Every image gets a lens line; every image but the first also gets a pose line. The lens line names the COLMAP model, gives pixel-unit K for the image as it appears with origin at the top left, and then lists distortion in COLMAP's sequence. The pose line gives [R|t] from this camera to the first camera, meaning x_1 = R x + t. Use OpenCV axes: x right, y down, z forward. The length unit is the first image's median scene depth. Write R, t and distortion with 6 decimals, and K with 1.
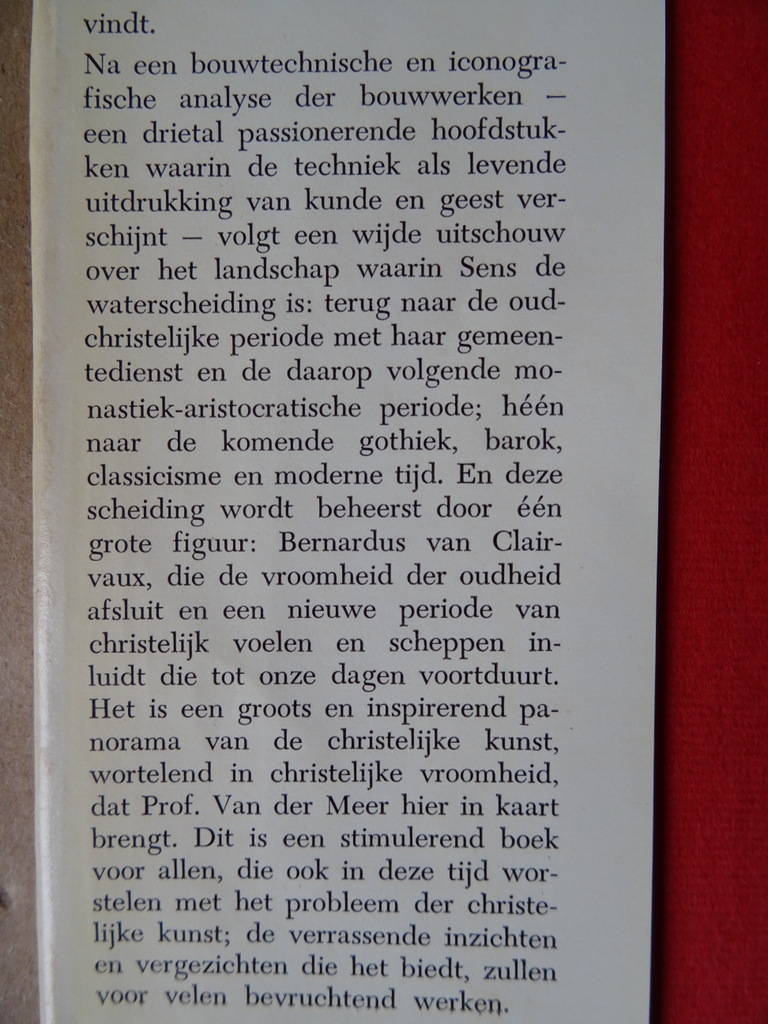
lens RADIAL K [[731.0, 0, 385.4], [0, 731.0, 510.1], [0, 0, 1]] dist [0.011091, -0.014593]
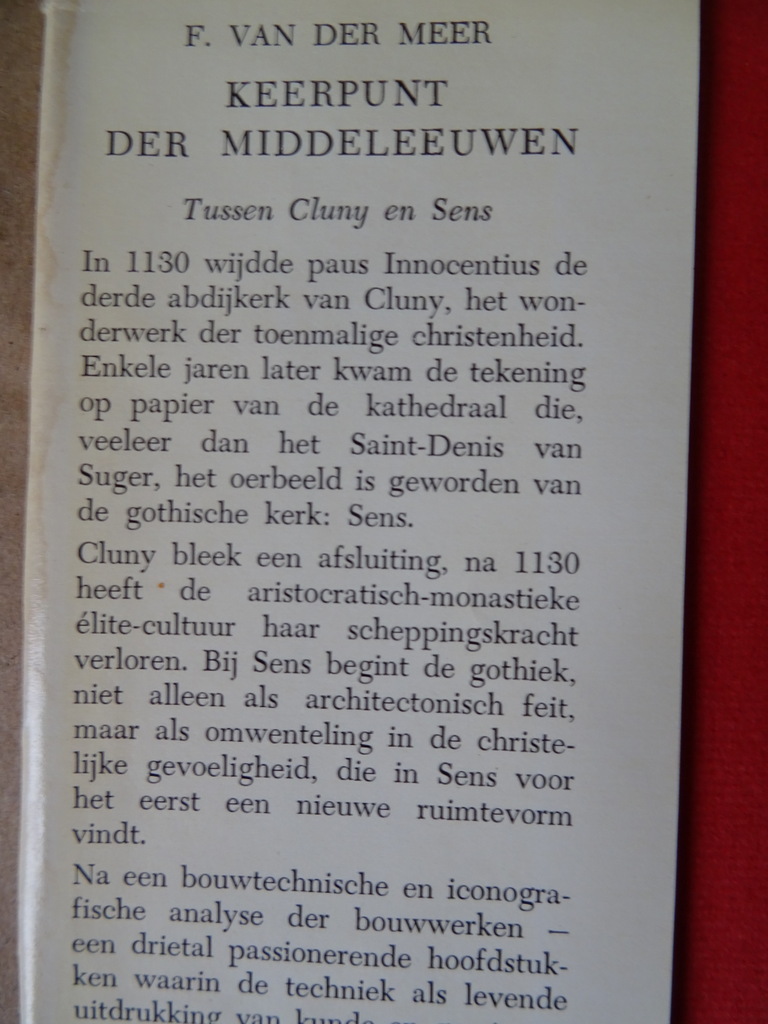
lens RADIAL K [[731.0, 0, 386.1], [0, 731.0, 512.2], [0, 0, 1]] dist [0.011091, -0.014593]
pose [[0.999351, 0.020800, -0.029412, 0.024162], [-0.020259, 0.999622, 0.018564, -1.118700], [0.029787, -0.017956, 0.999395, 0.046155]]
